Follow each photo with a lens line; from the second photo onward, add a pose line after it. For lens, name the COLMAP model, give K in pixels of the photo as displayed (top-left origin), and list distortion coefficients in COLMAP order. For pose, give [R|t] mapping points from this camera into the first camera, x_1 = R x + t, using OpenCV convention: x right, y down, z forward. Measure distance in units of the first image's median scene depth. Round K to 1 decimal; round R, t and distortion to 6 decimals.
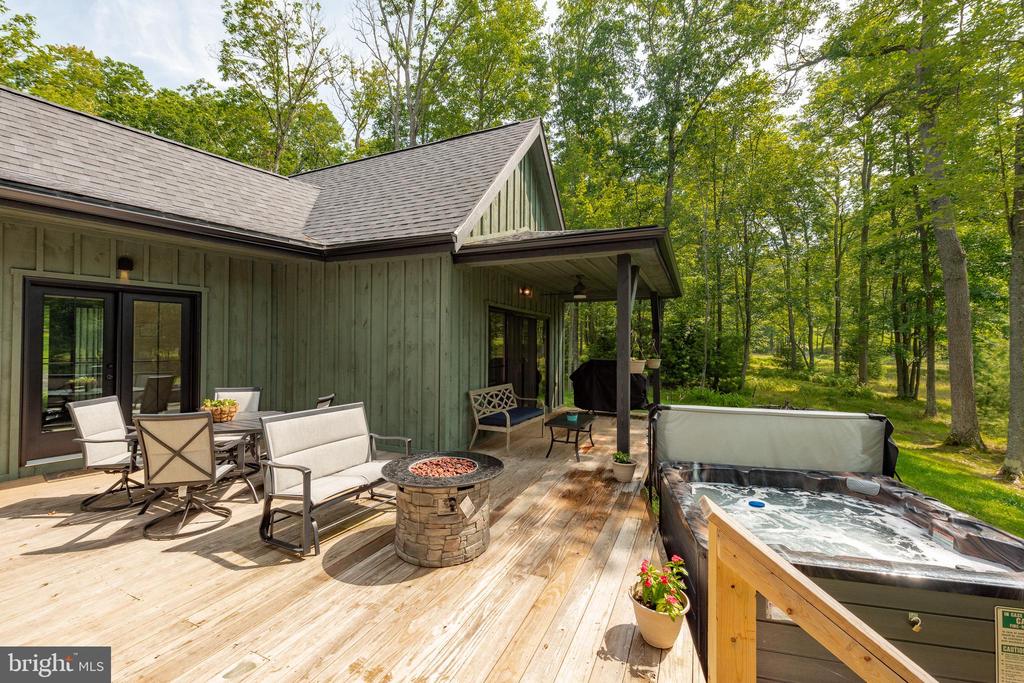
lens RADIAL K [[422.6, 0, 512.0], [0, 422.6, 341.5], [0, 0, 1]] dist [0.002018, 0.000240]
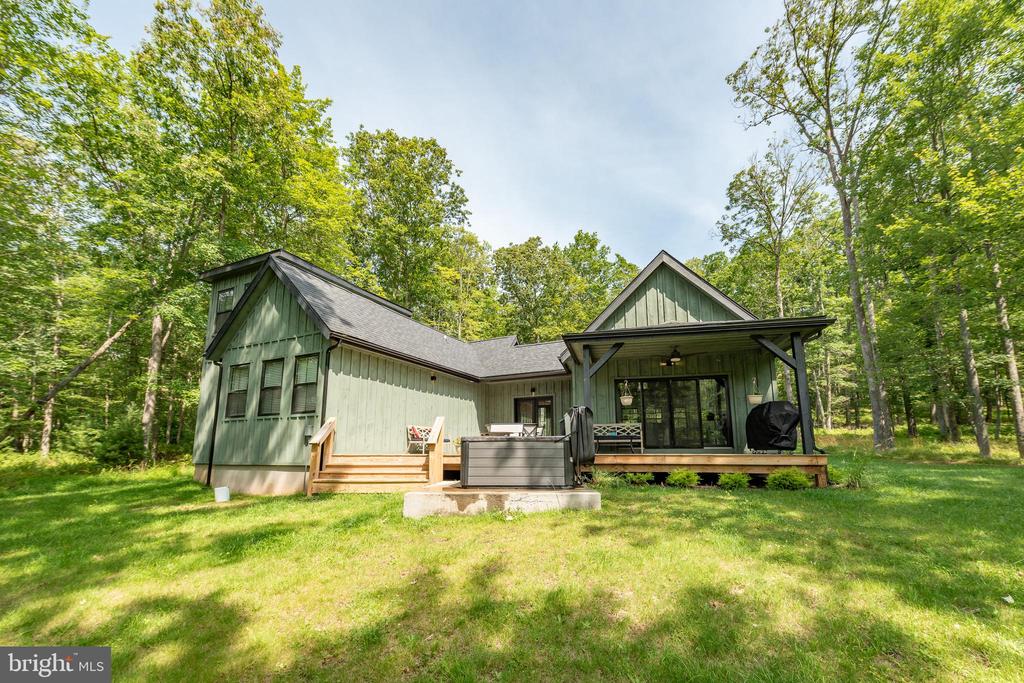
lens RADIAL K [[417.2, 0, 513.9], [0, 417.2, 355.5], [0, 0, 1]] dist [0.011227, -0.000415]
pose [[0.187286, -0.245564, -0.951116, 1.785014], [0.007695, 0.968586, -0.248559, 0.289342], [0.982275, 0.039233, 0.183292, 0.254583]]
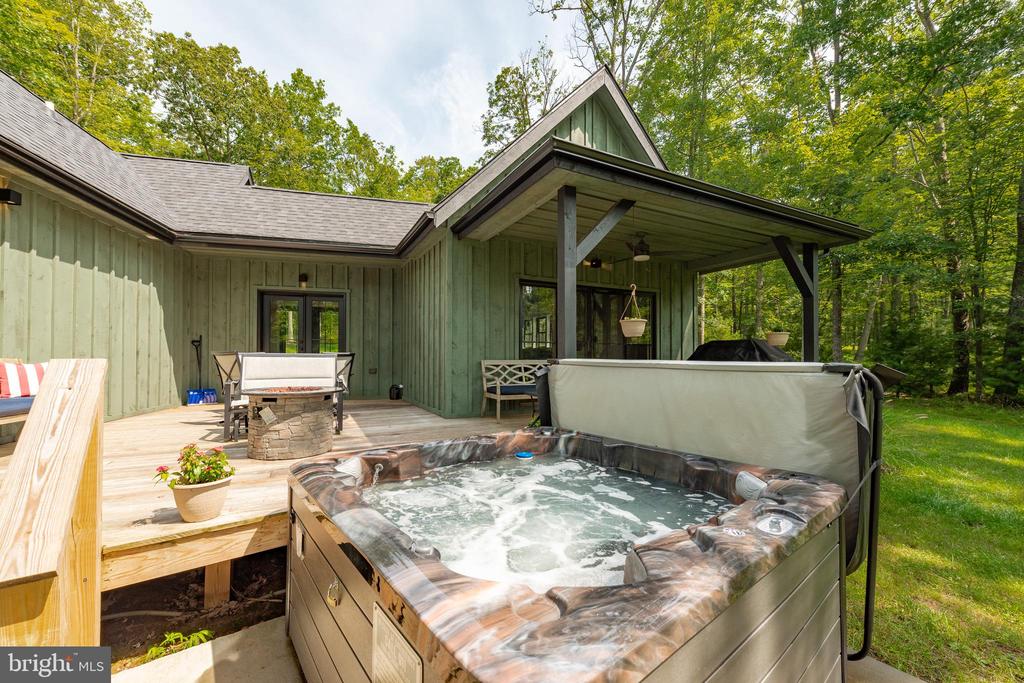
lens RADIAL K [[417.2, 0, 513.9], [0, 417.2, 355.5], [0, 0, 1]] dist [0.011227, -0.000415]
pose [[0.764424, -0.012849, -0.644586, 0.629610], [0.006915, 0.999907, -0.011731, 0.118628], [0.644677, 0.004511, 0.764442, 0.265044]]
